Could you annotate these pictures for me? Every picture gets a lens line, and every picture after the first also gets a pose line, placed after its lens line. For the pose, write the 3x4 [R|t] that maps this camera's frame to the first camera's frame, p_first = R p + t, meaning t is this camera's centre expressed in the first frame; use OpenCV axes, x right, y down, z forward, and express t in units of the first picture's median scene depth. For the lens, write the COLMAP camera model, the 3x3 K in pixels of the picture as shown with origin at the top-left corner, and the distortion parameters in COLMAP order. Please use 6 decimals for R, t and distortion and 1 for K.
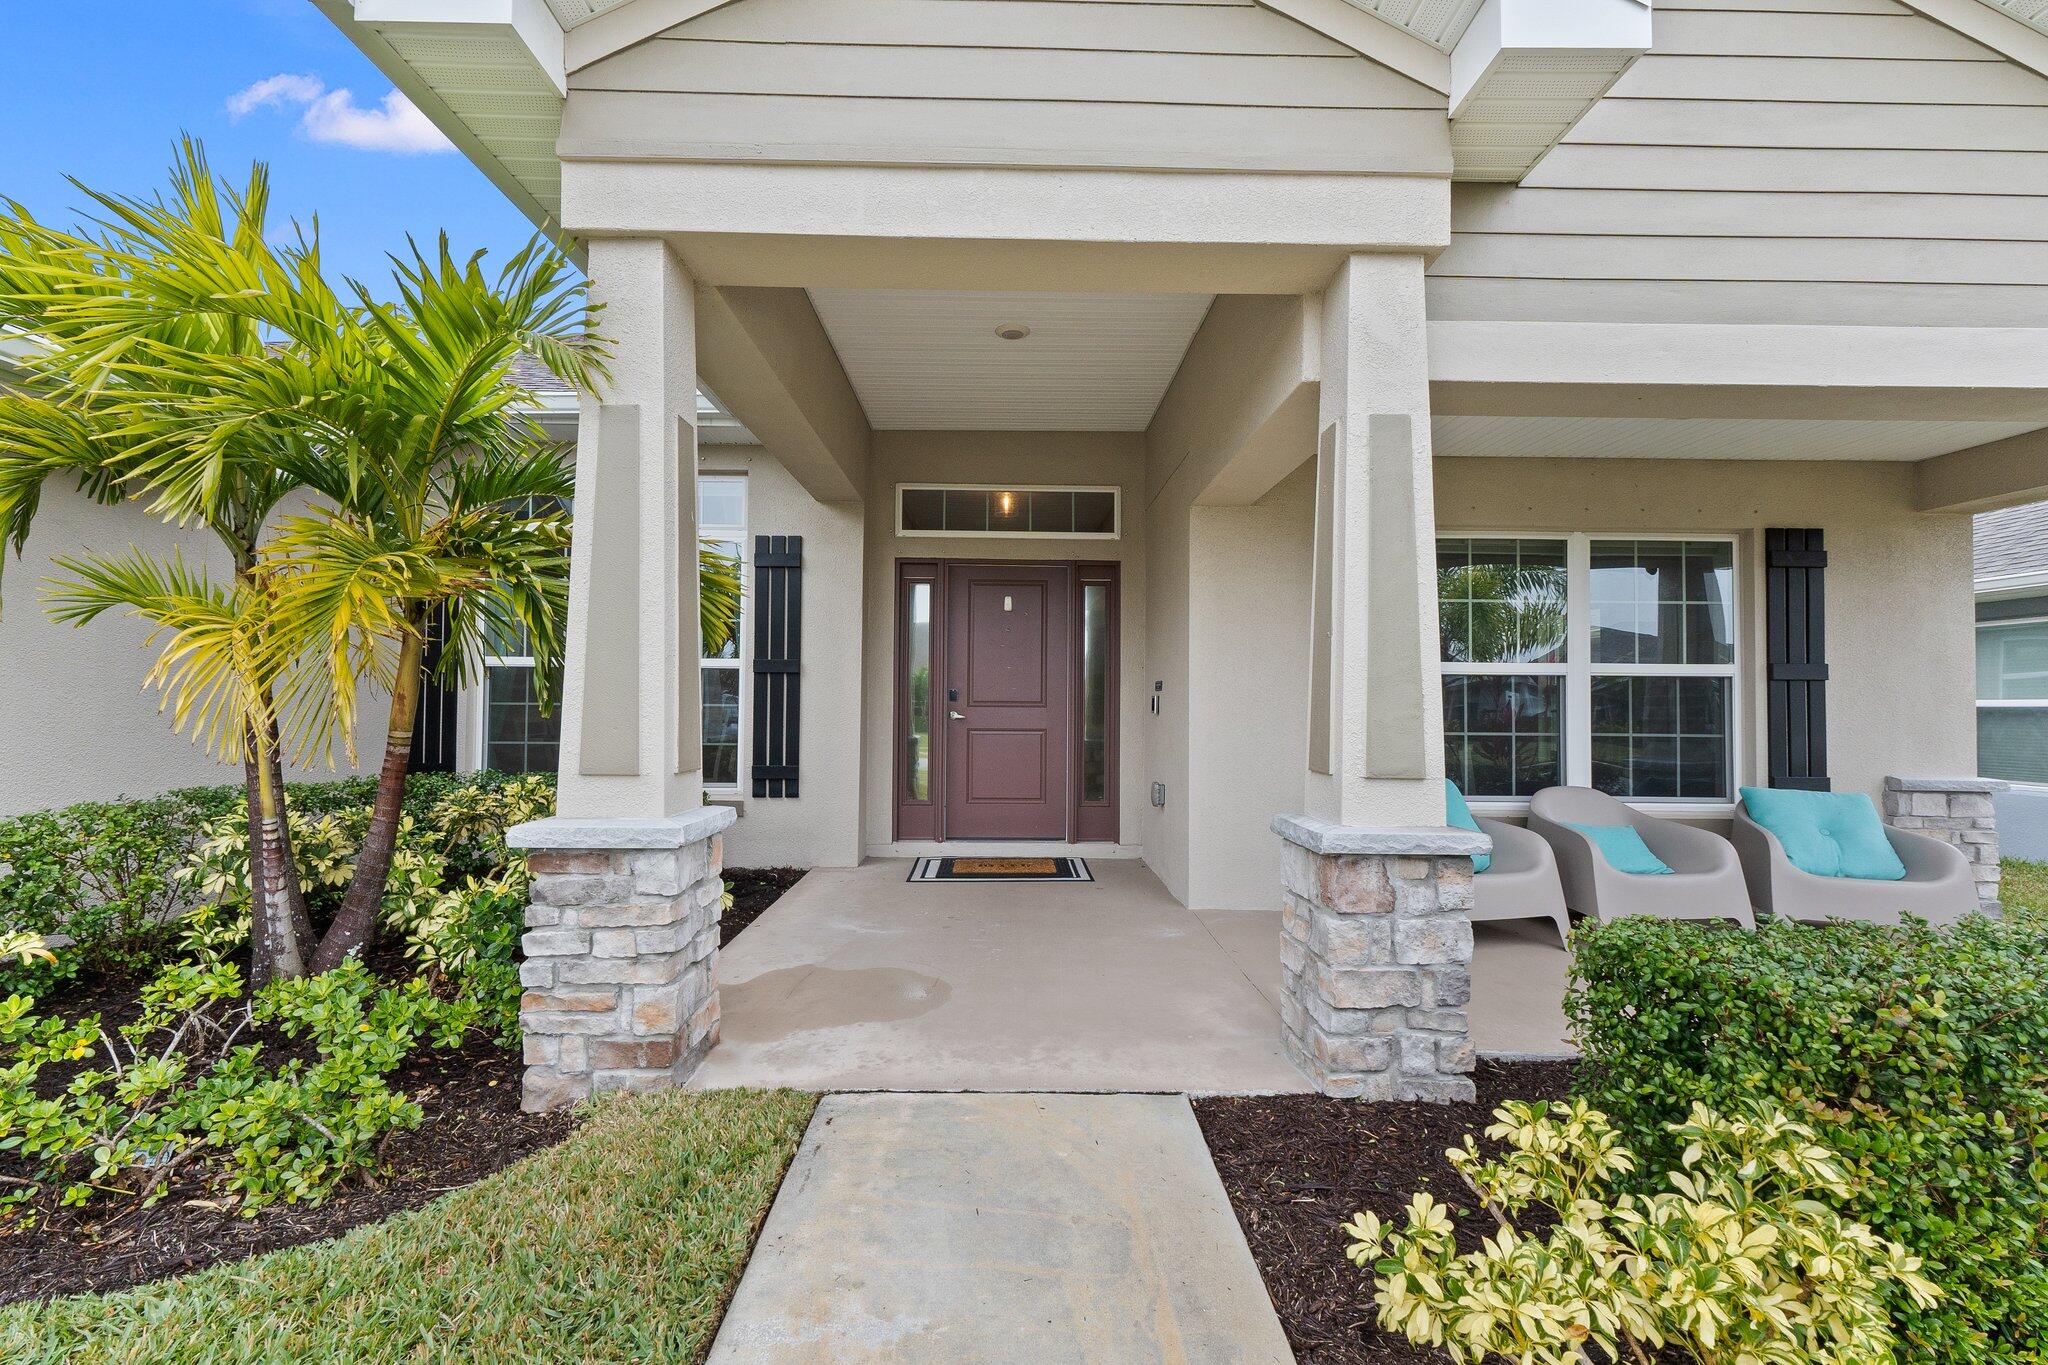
lens RADIAL K [[882.5, 0, 1023.5], [0, 882.5, 701.5], [0, 0, 1]] dist [-0.013155, 0.000046]
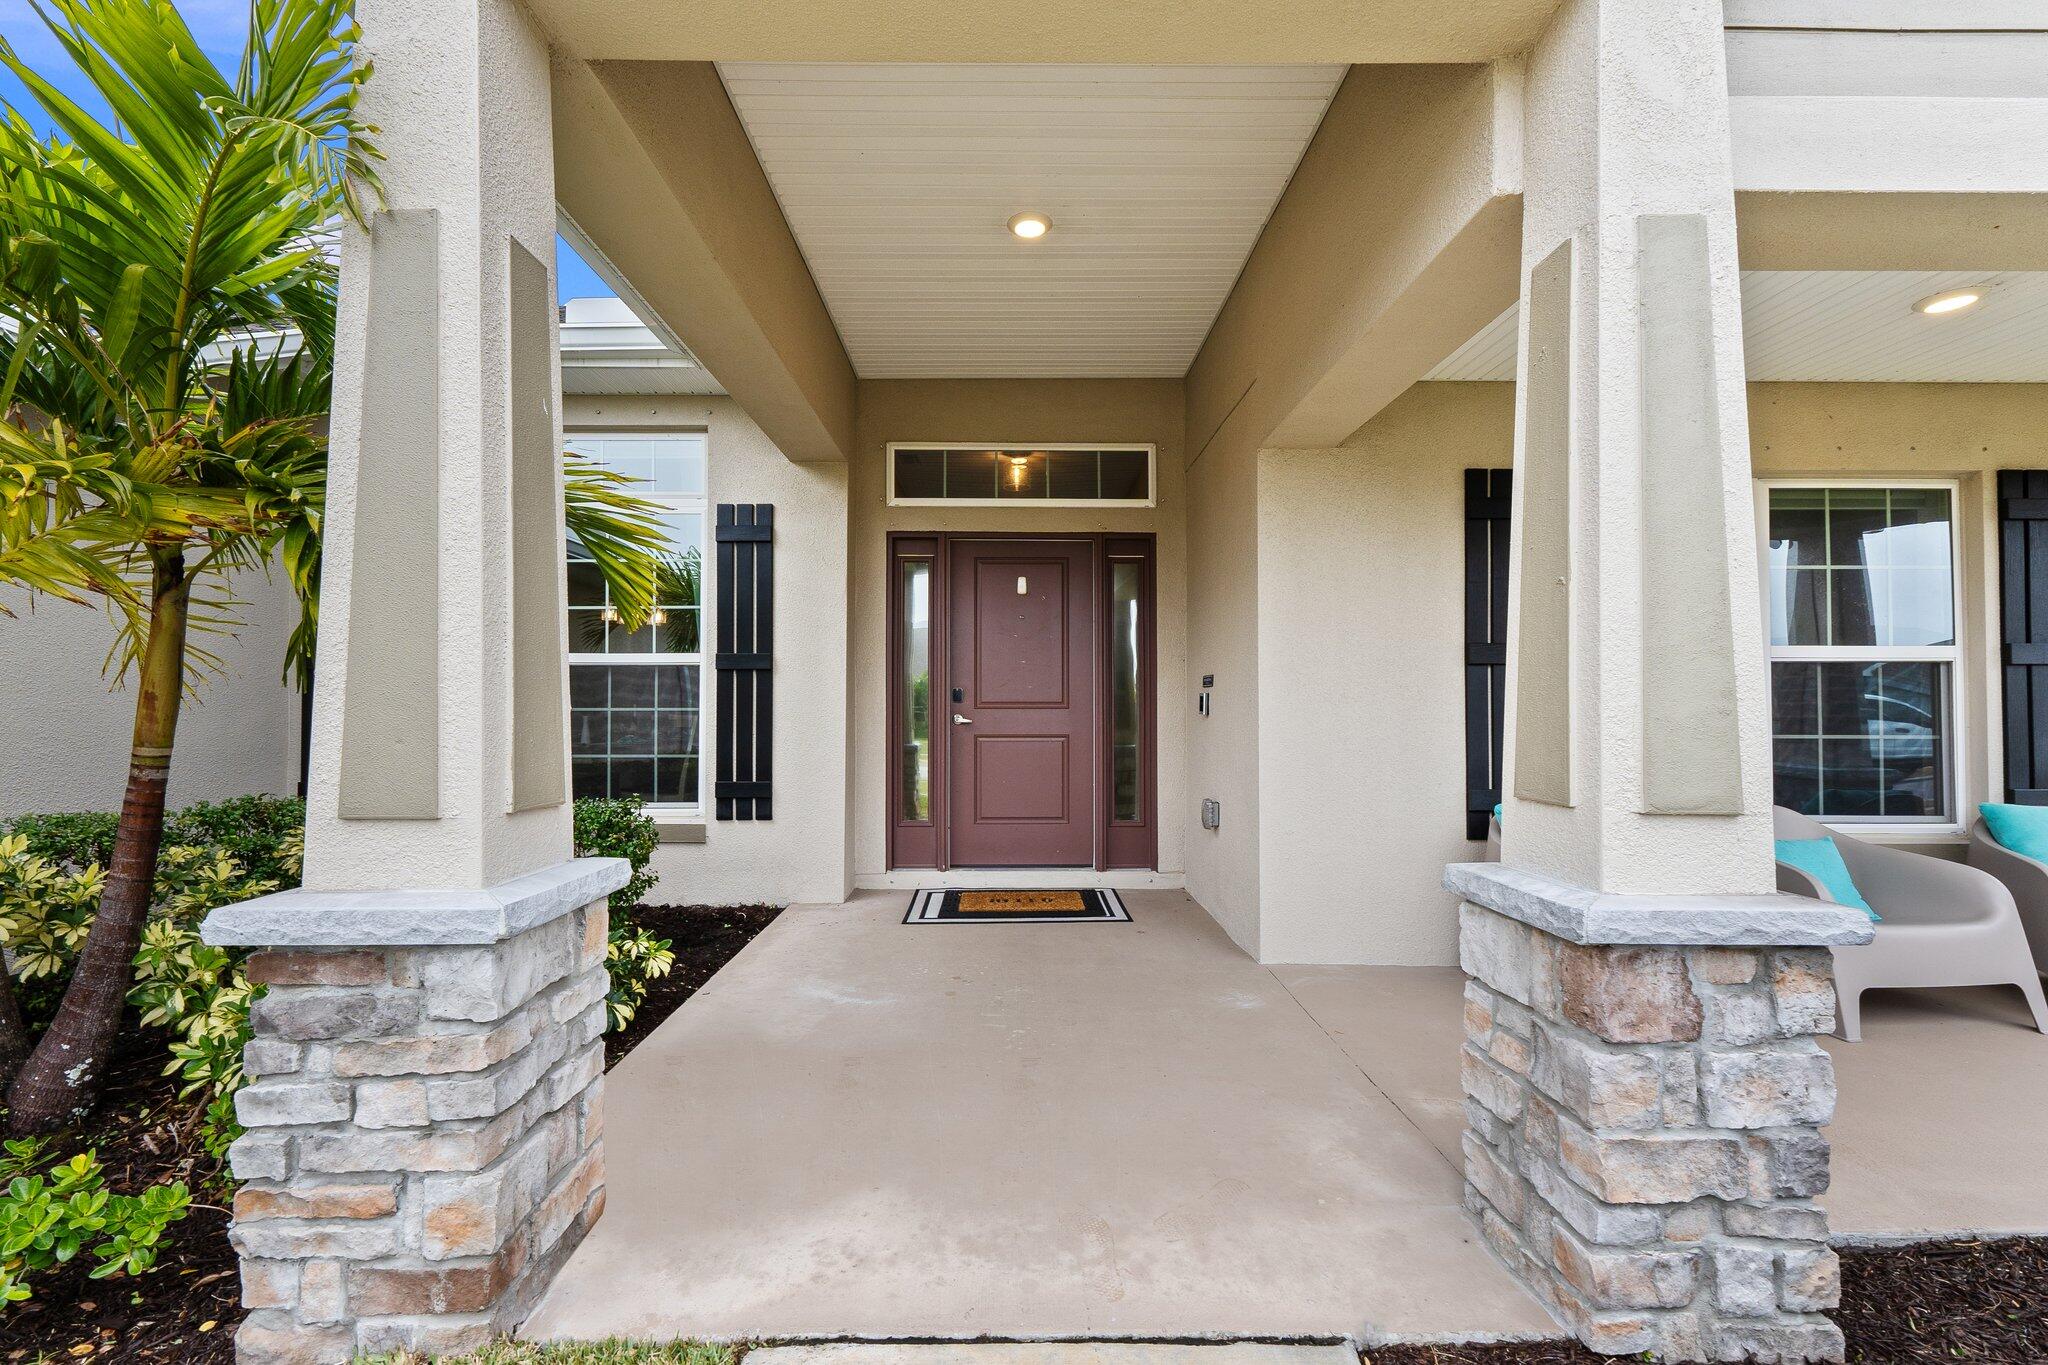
lens RADIAL K [[866.5, 0, 1023.0], [0, 866.5, 712.6], [0, 0, 1]] dist [0.001870, 0.000390]
pose [[0.999959, -0.008226, -0.003904, -0.032012], [0.008253, 0.999942, 0.006891, 0.009618], [0.003847, -0.006923, 0.999969, 0.396005]]
